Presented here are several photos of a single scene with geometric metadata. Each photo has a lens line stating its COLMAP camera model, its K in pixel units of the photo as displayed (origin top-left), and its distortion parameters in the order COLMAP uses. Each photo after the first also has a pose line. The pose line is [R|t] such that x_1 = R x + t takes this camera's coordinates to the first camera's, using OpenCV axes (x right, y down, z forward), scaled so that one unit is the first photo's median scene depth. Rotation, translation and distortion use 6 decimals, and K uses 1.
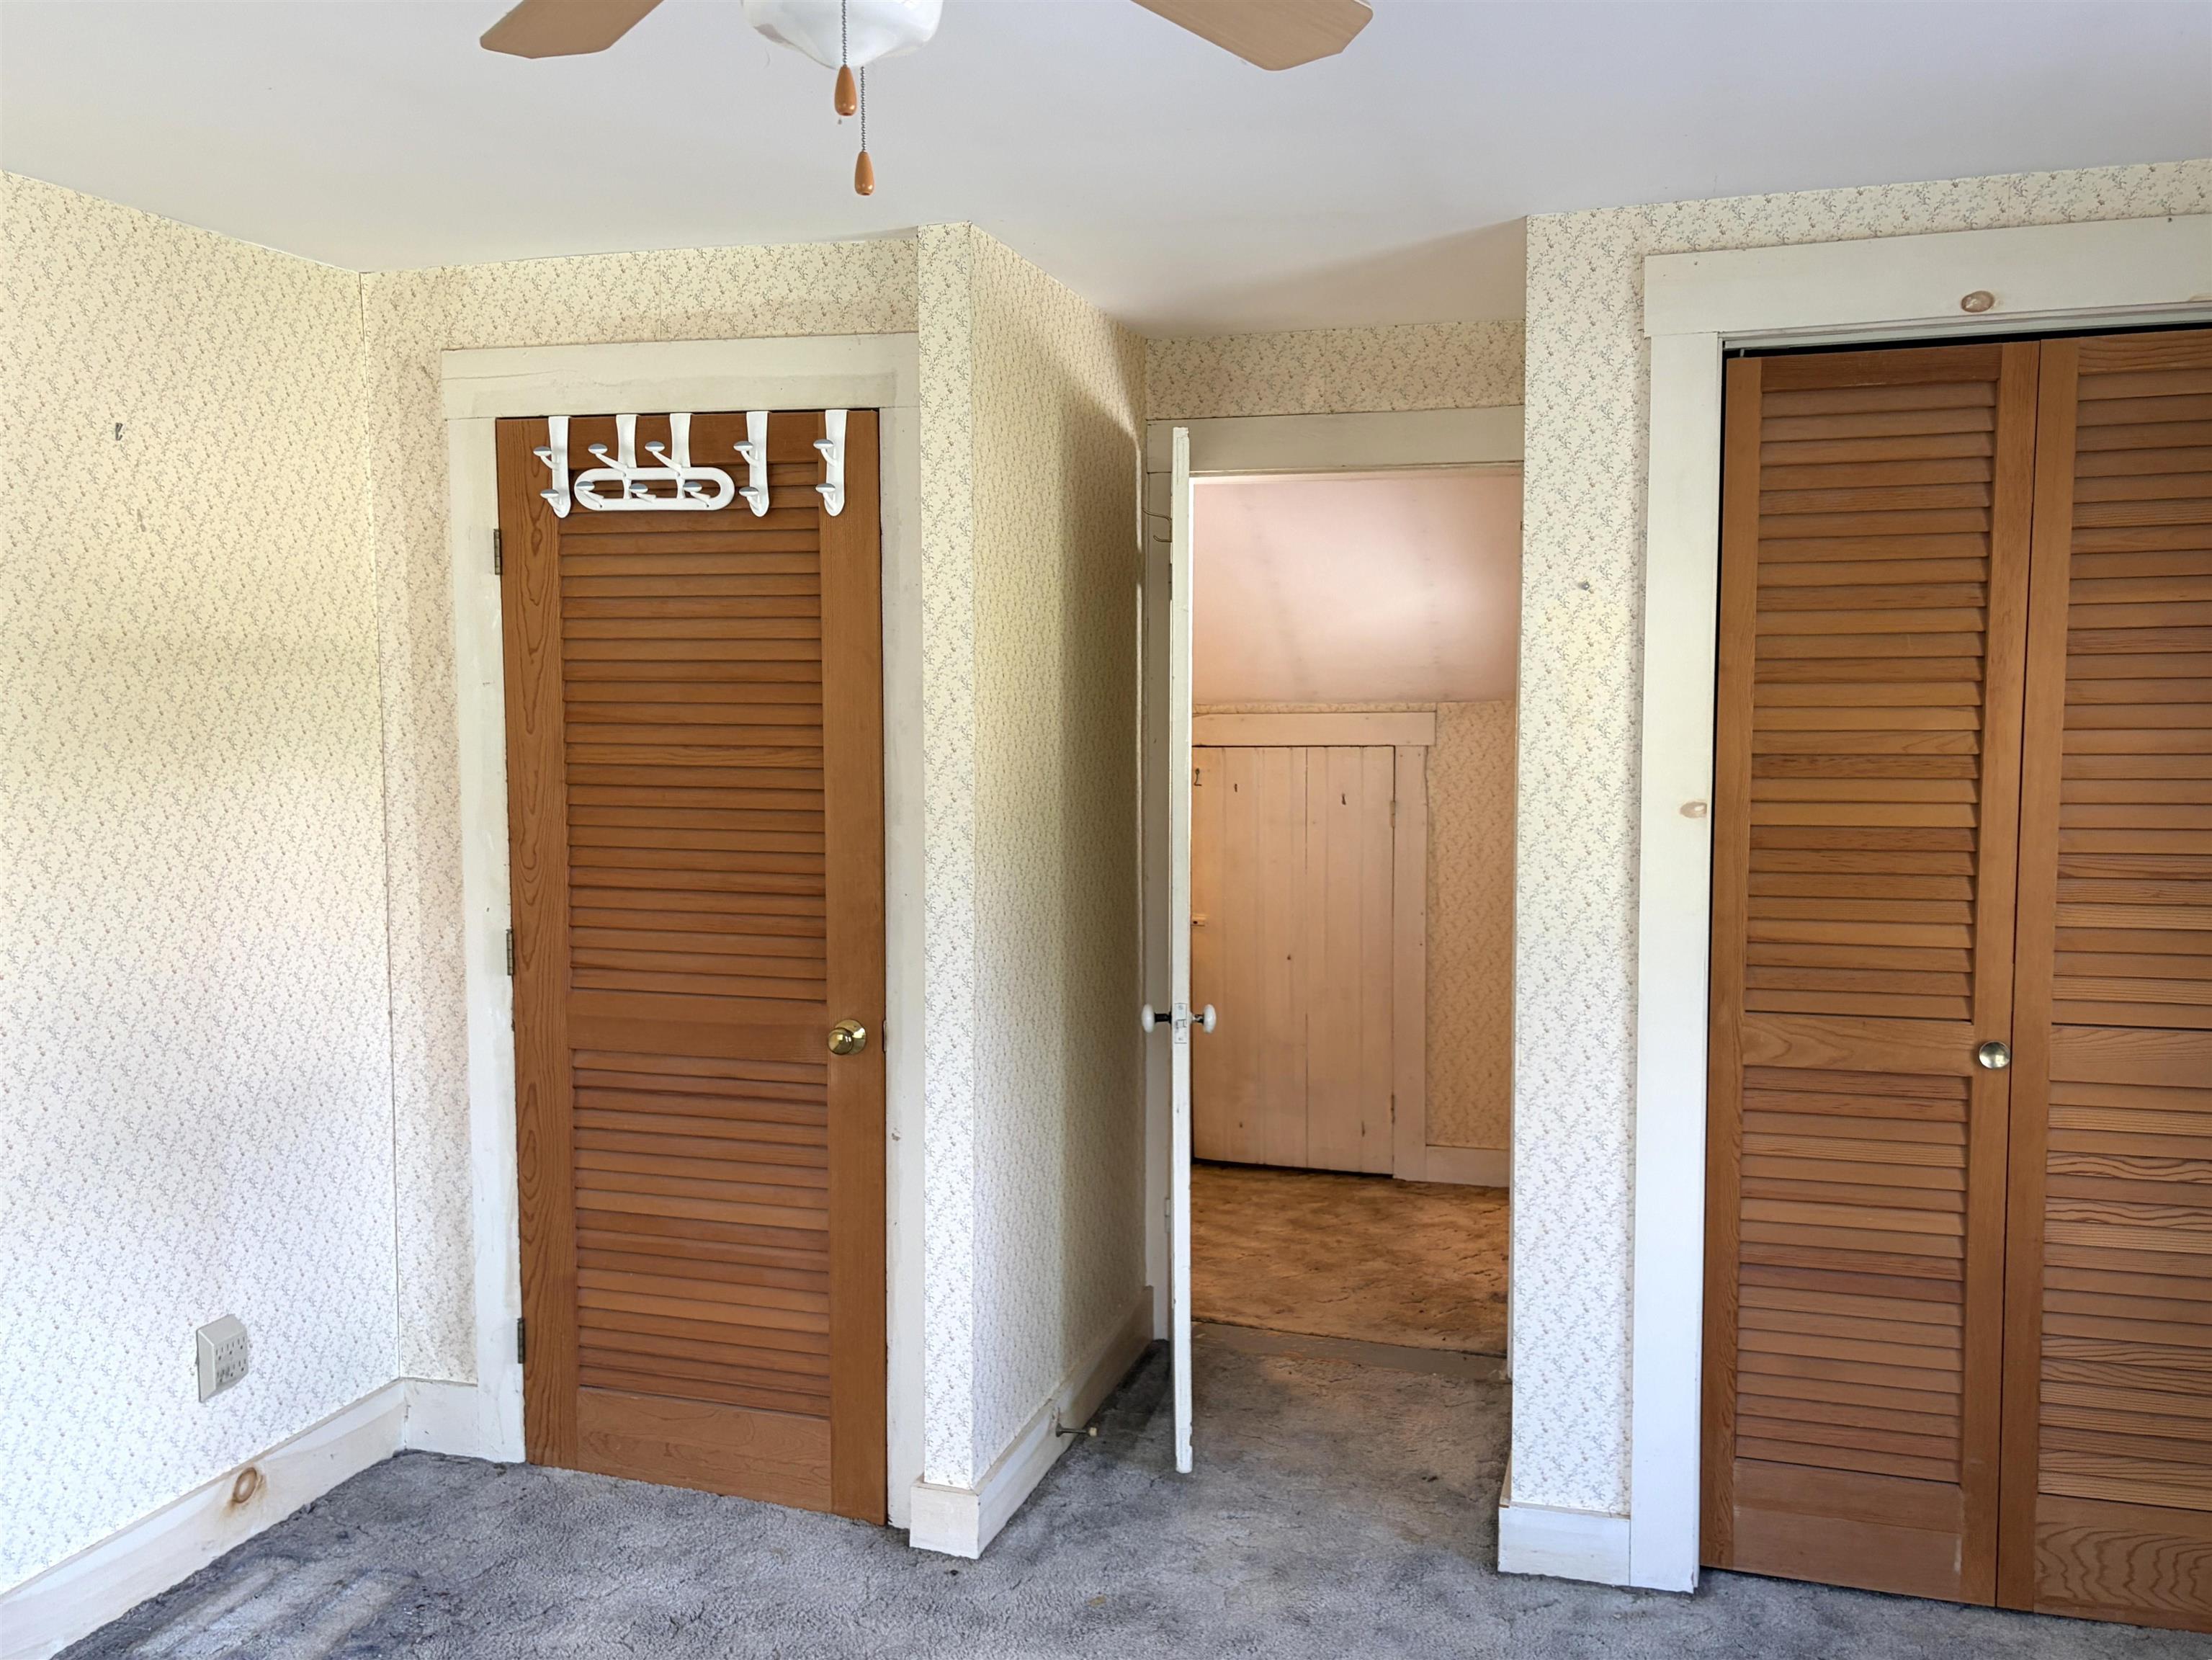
lens RADIAL K [[1776.4, 0, 1100.0], [0, 1776.4, 819.7], [0, 0, 1]] dist [-0.009555, -0.009547]
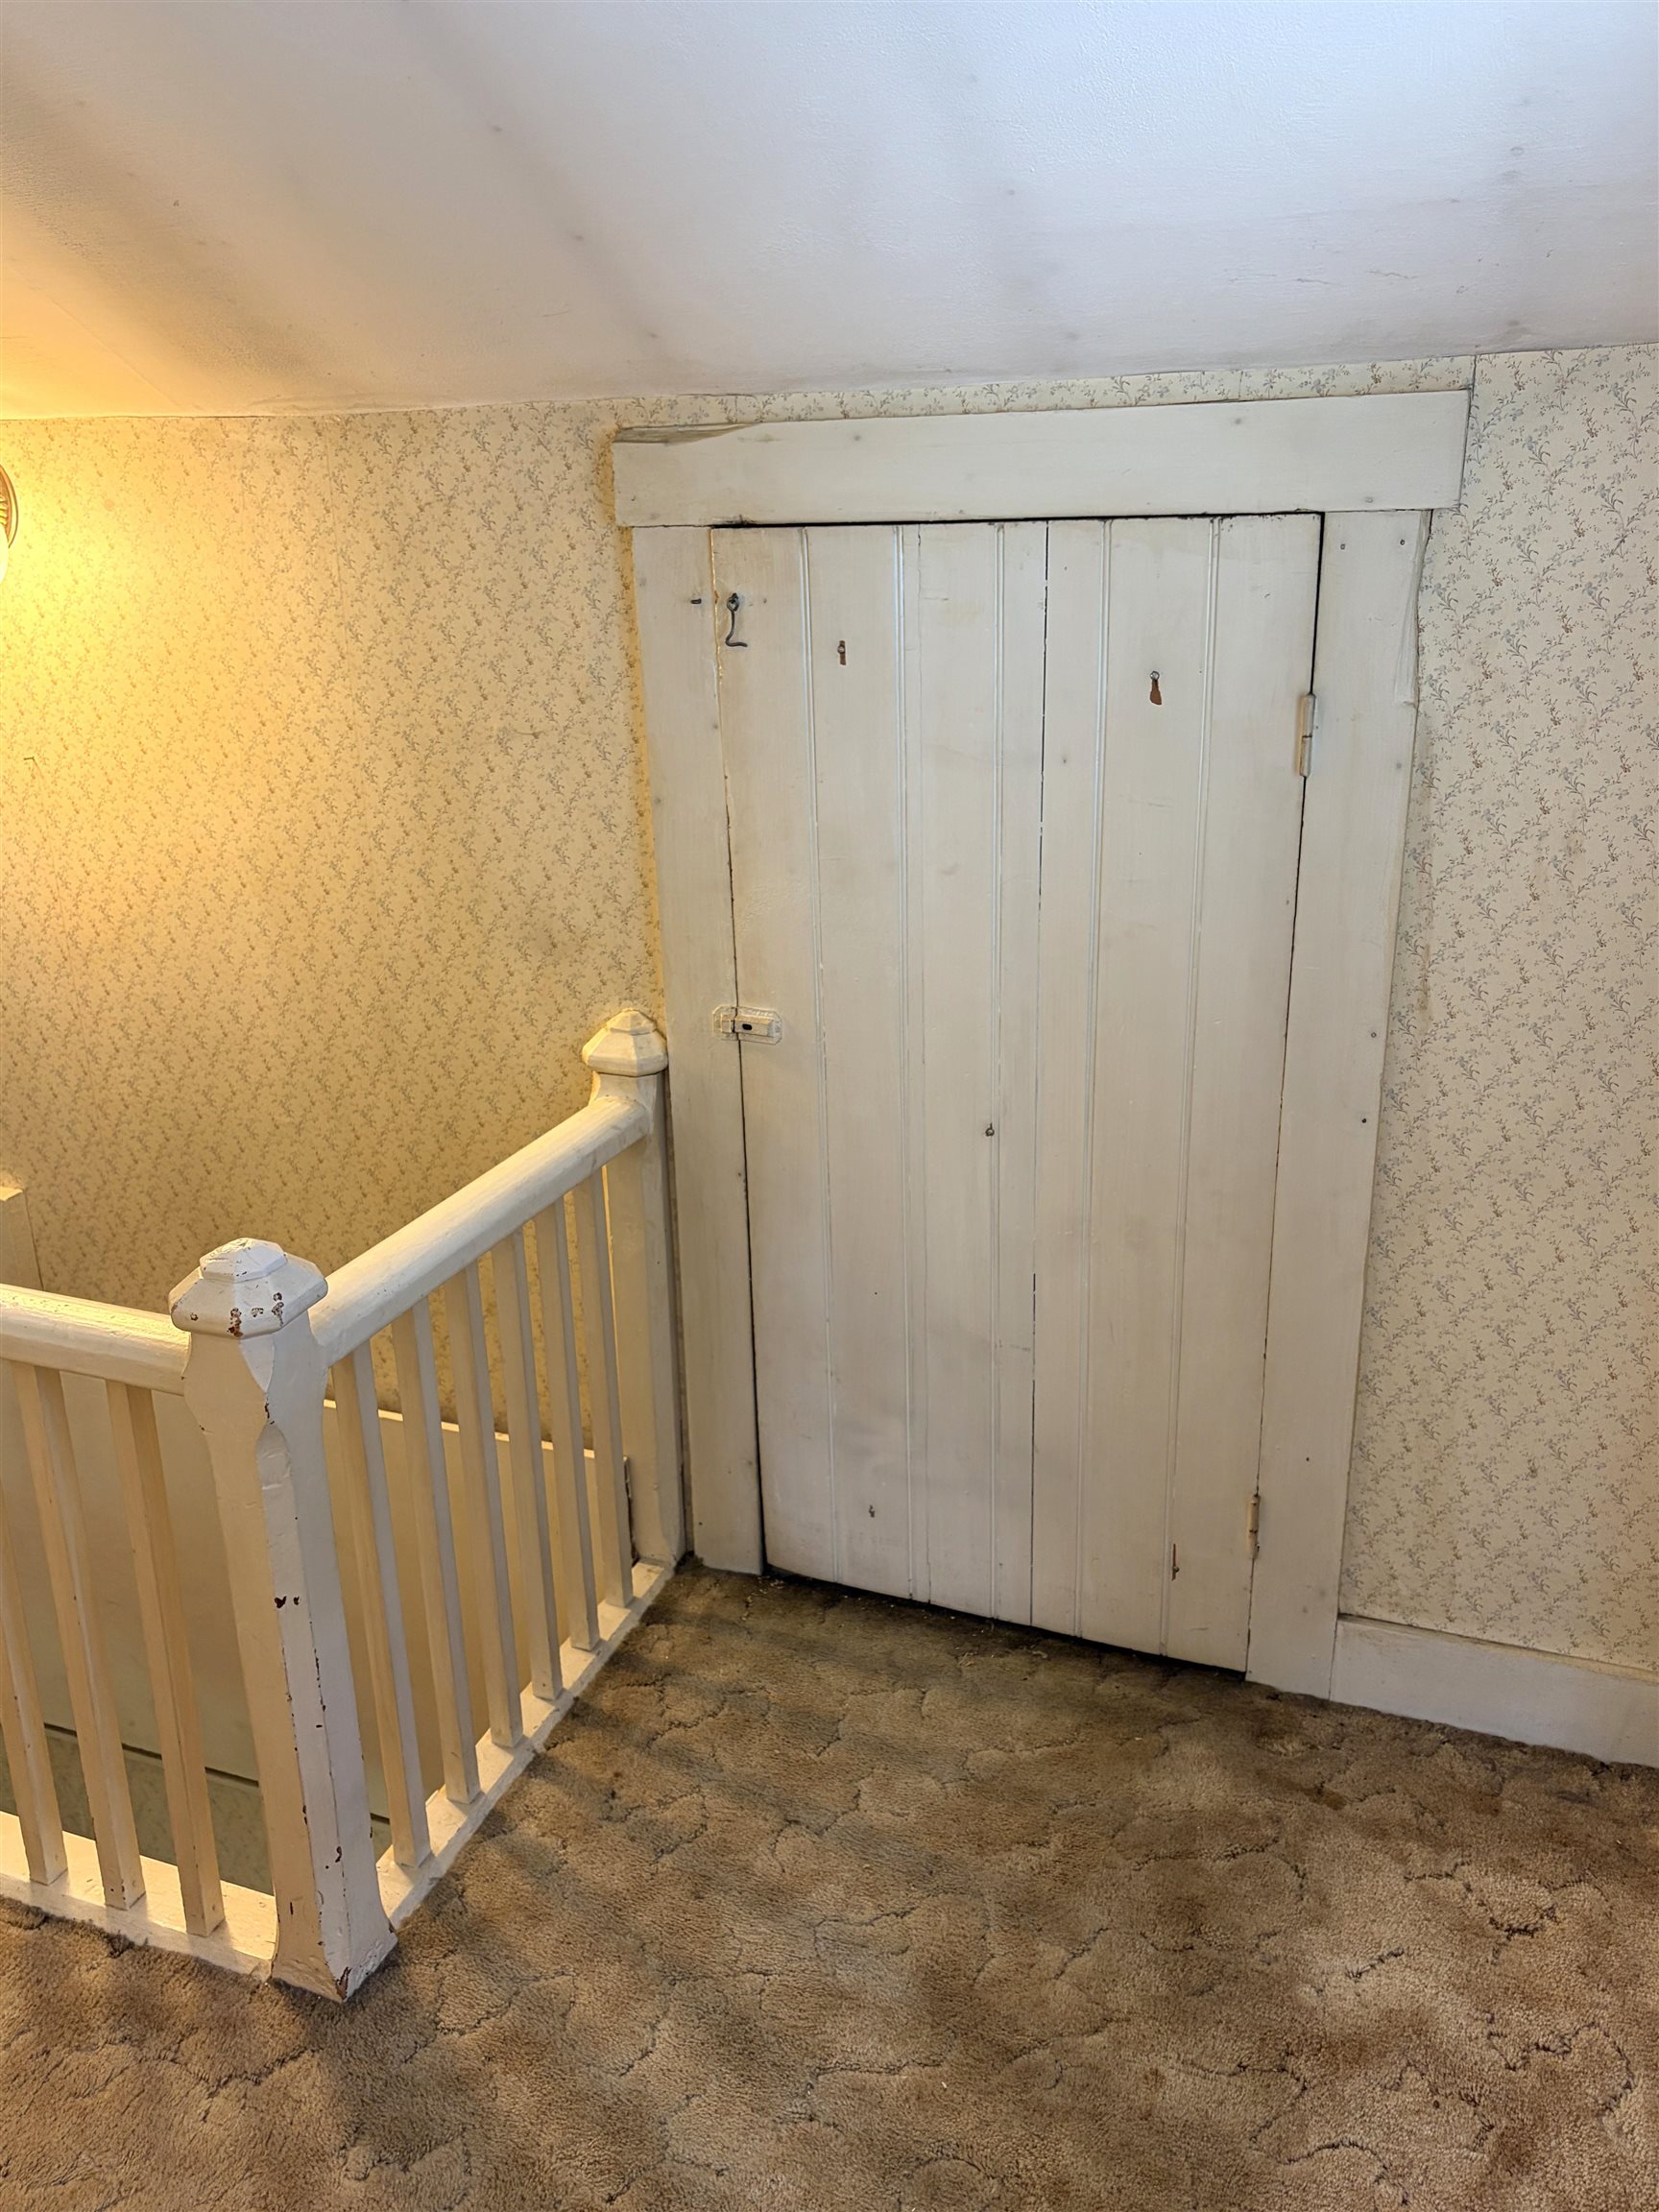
lens RADIAL K [[1776.2, 0, 841.0], [0, 1776.2, 1115.5], [0, 0, 1]] dist [-0.009555, -0.009547]
pose [[0.997874, 0.009823, -0.064426, 0.103529], [0.007151, 0.966102, 0.258060, -0.020212], [0.064777, -0.257973, 0.963978, 0.672457]]
